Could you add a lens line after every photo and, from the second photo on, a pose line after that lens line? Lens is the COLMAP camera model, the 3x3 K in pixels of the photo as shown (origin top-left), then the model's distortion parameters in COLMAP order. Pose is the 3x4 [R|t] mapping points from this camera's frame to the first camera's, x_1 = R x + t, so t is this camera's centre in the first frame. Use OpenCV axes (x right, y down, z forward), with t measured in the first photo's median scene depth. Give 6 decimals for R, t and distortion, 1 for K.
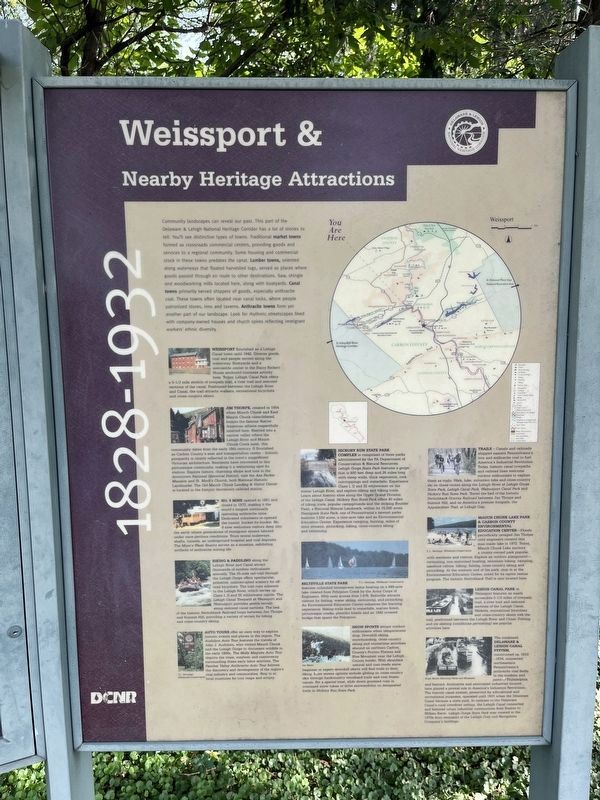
lens RADIAL K [[606.9, 0, 300.1], [0, 606.9, 401.8], [0, 0, 1]] dist [0.035737, -0.020312]
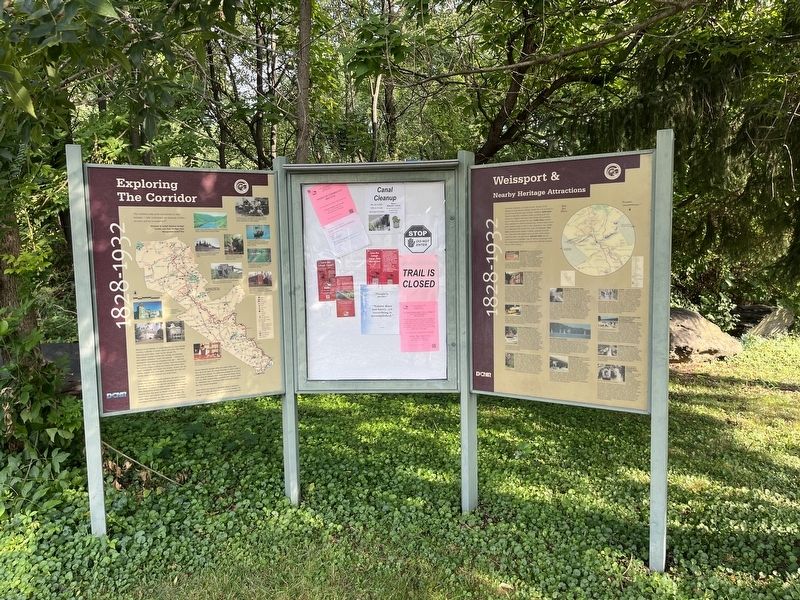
lens RADIAL K [[606.9, 0, 399.4], [0, 606.9, 300.3], [0, 0, 1]] dist [0.035737, -0.020312]
pose [[0.854168, 0.036478, -0.518716, 0.845251], [-0.055482, 0.998235, -0.021162, 0.230245], [0.517029, 0.046855, 0.854685, -1.693390]]
